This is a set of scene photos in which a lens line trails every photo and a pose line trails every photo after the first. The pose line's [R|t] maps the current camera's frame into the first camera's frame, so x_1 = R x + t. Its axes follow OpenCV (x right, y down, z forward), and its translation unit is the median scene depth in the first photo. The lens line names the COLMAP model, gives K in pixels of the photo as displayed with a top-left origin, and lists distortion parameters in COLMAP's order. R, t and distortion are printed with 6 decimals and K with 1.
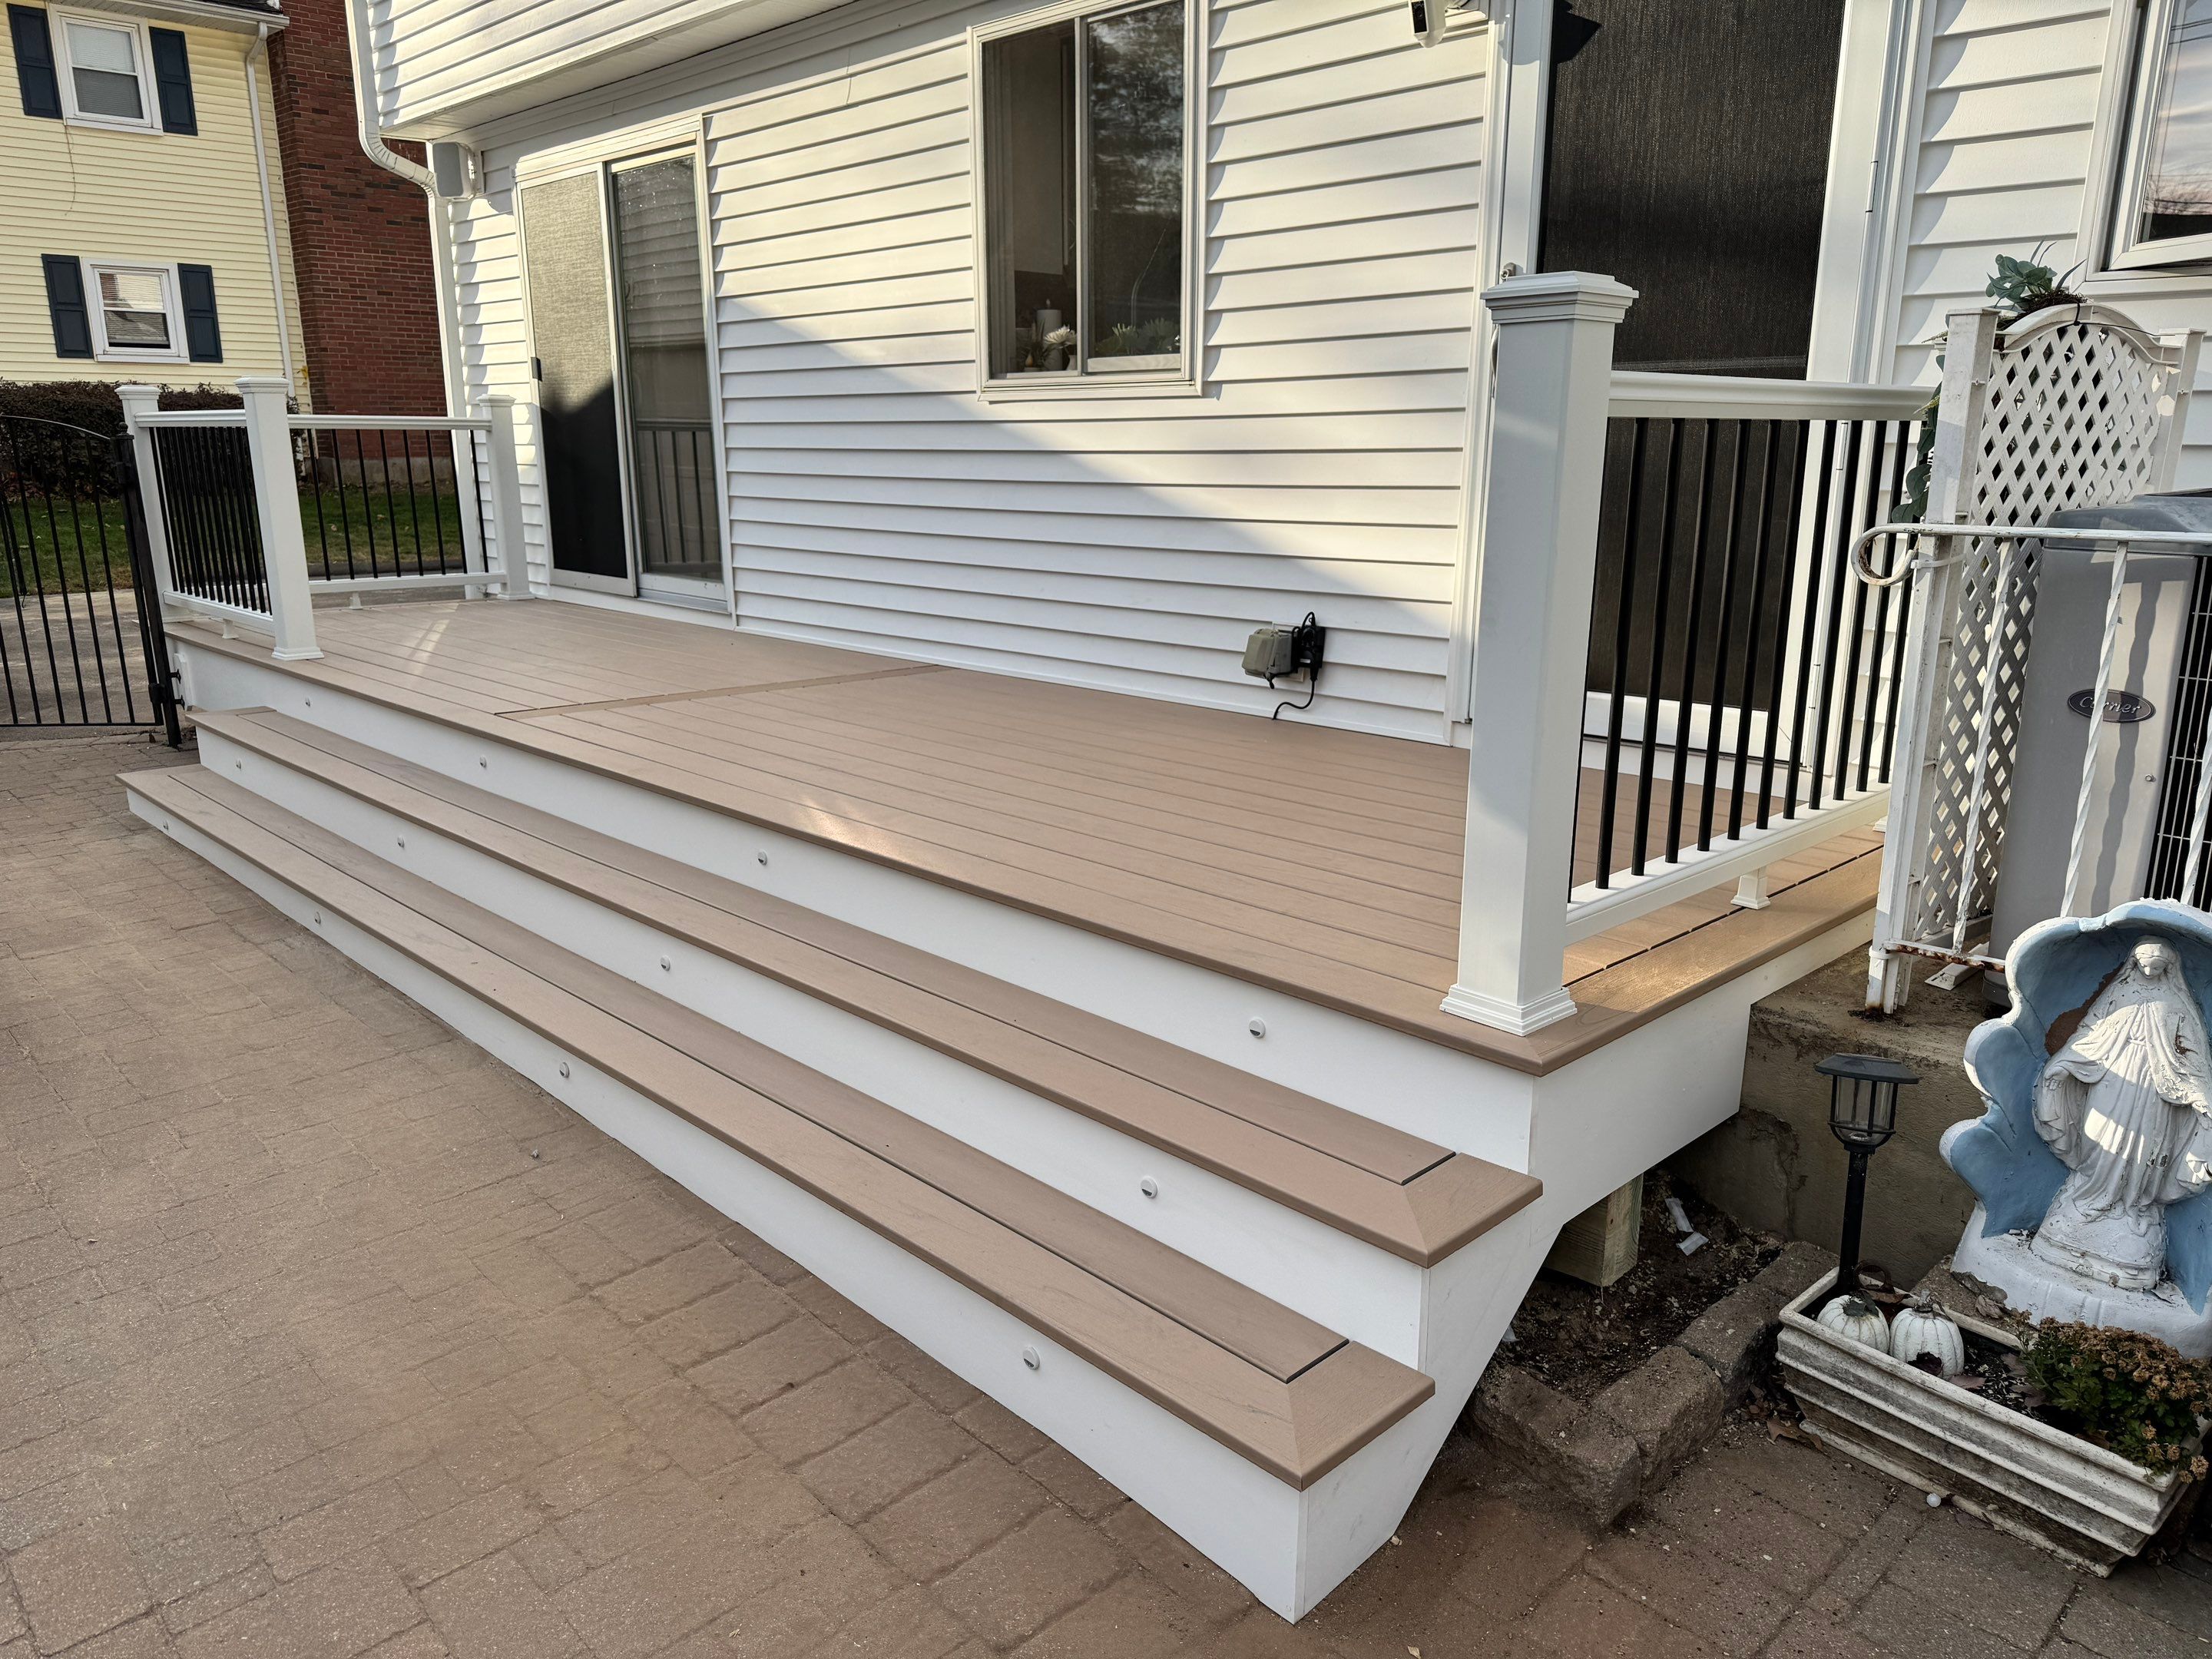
lens RADIAL K [[1668.6, 0, 1101.7], [0, 1668.6, 857.3], [0, 0, 1]] dist [0.007294, -0.002358]
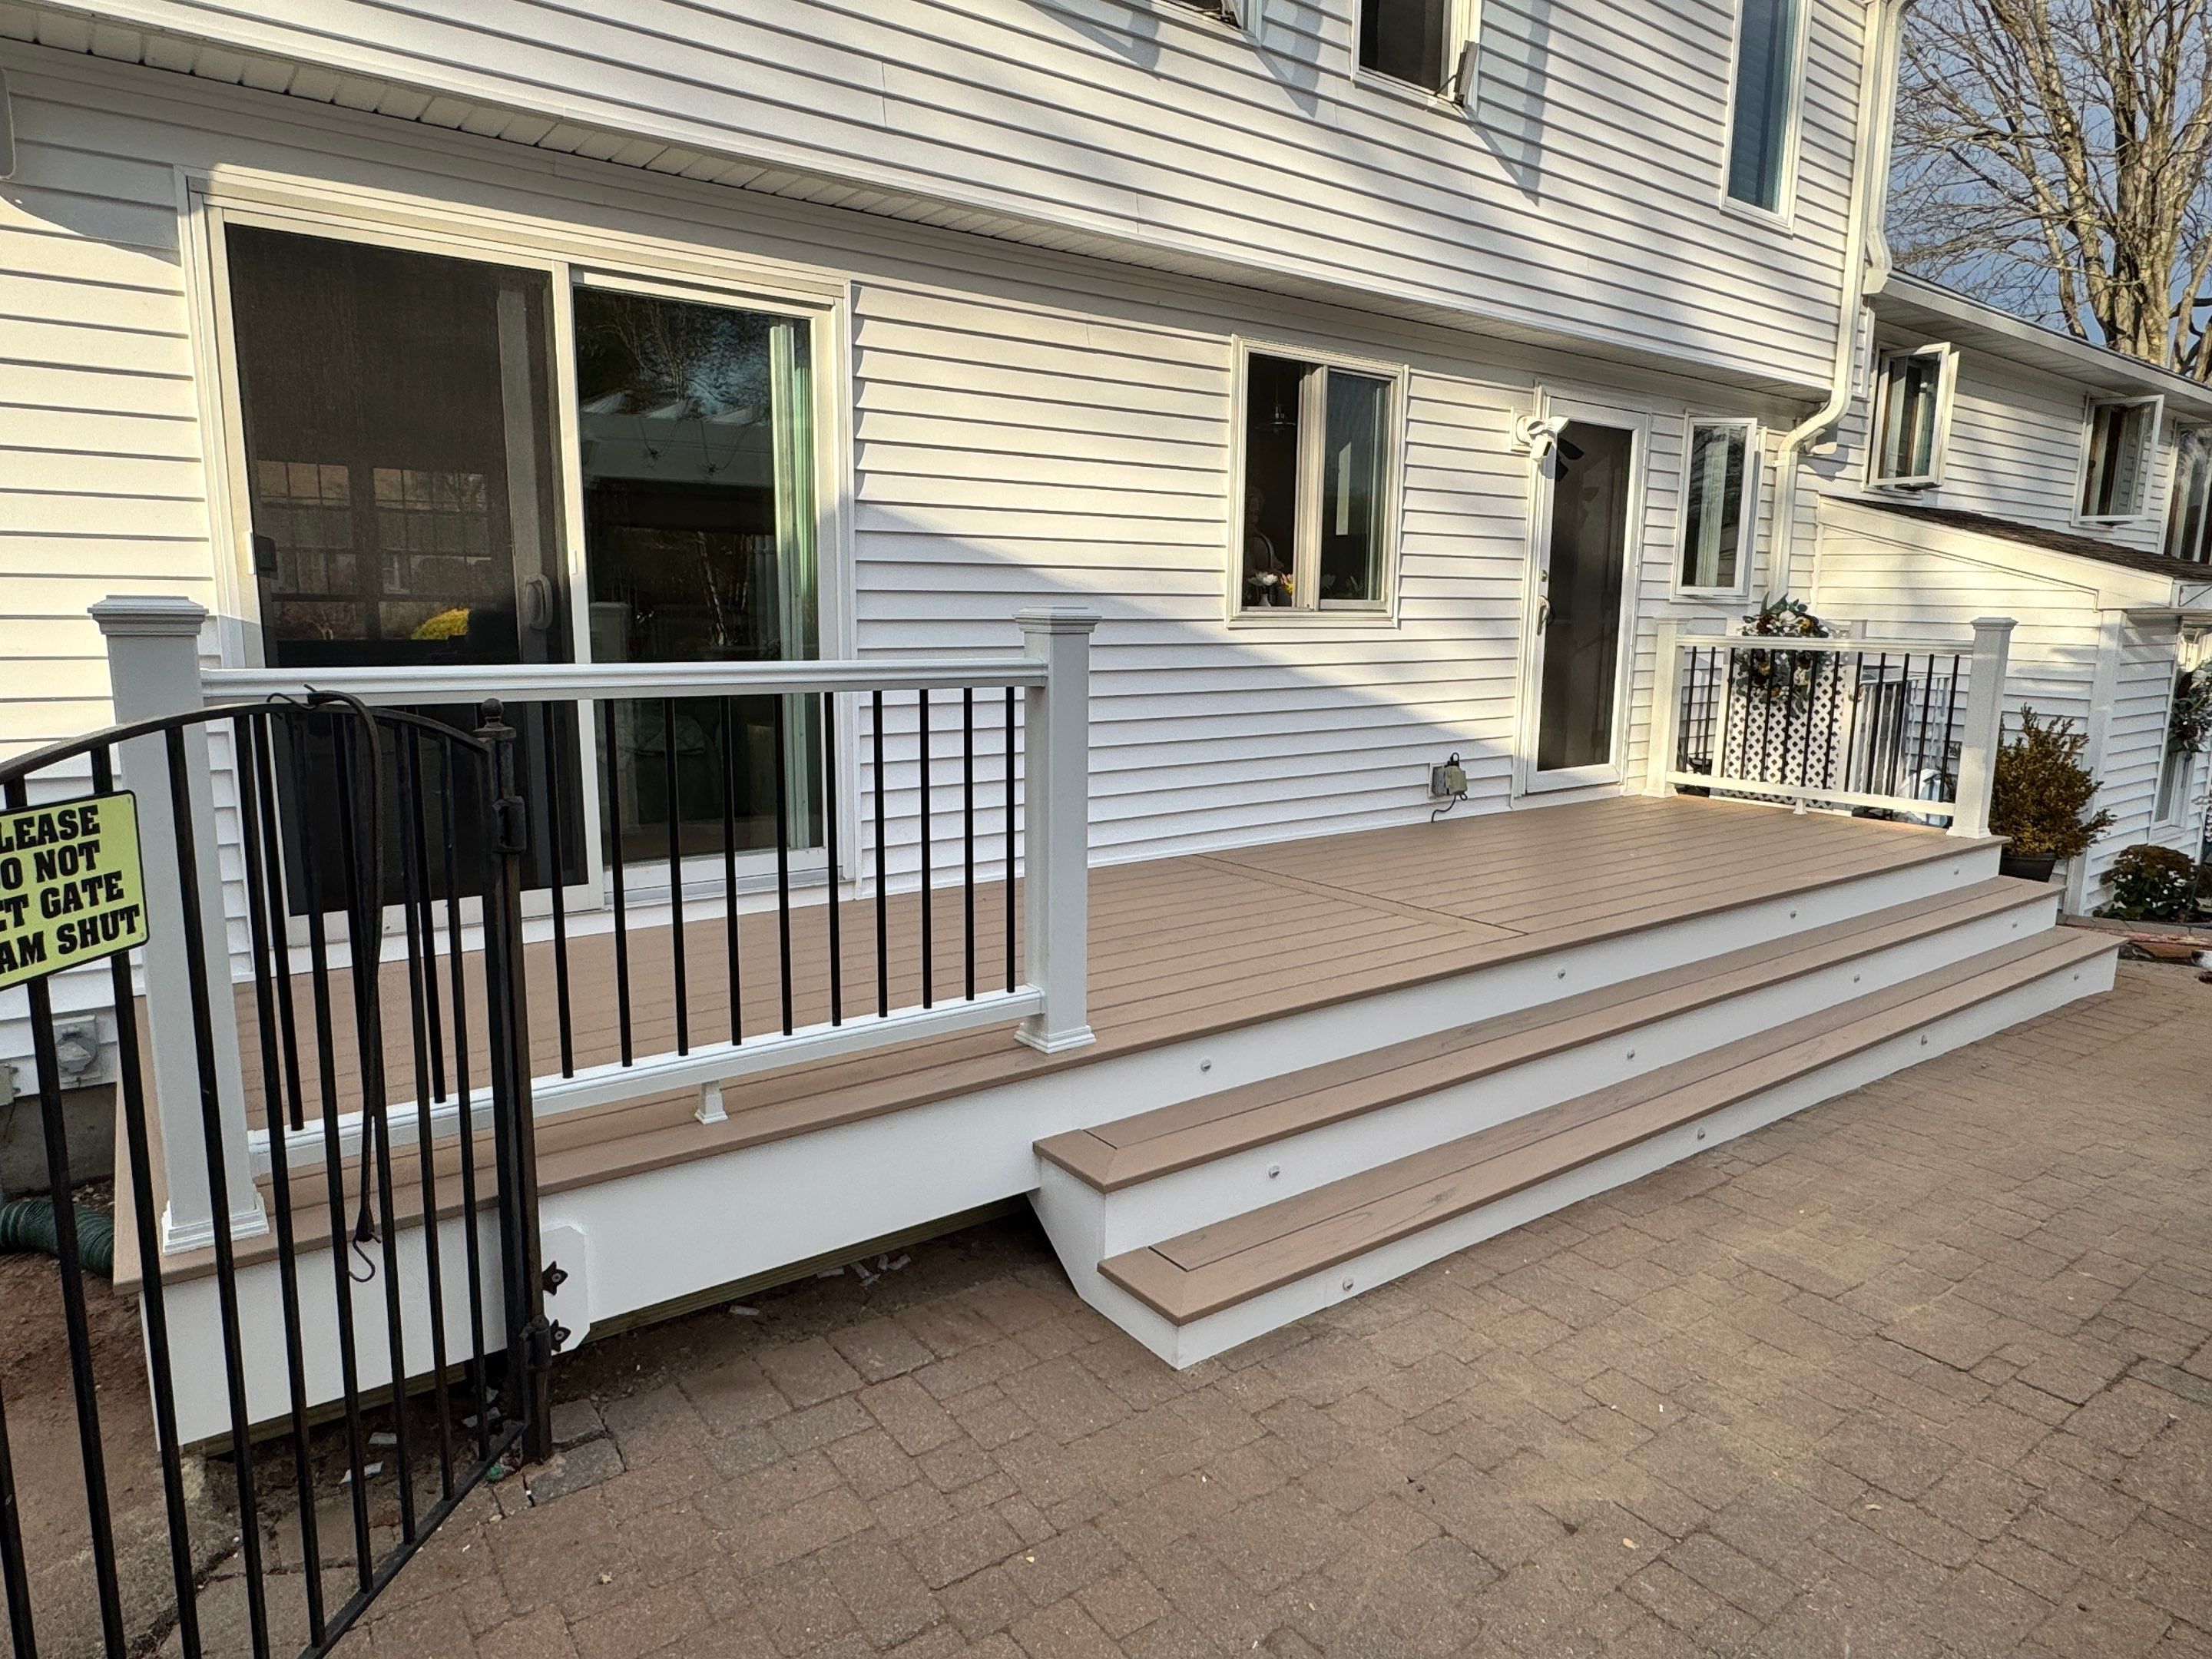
lens RADIAL K [[1315.3, 0, 1106.0], [0, 1315.3, 829.5], [0, 0, 1]] dist [0.001306, 0.000342]
pose [[0.107530, -0.162384, 0.980851, -1.068245], [0.230667, 0.963725, 0.134261, -0.285329], [-0.967073, 0.211813, 0.141086, 0.995959]]
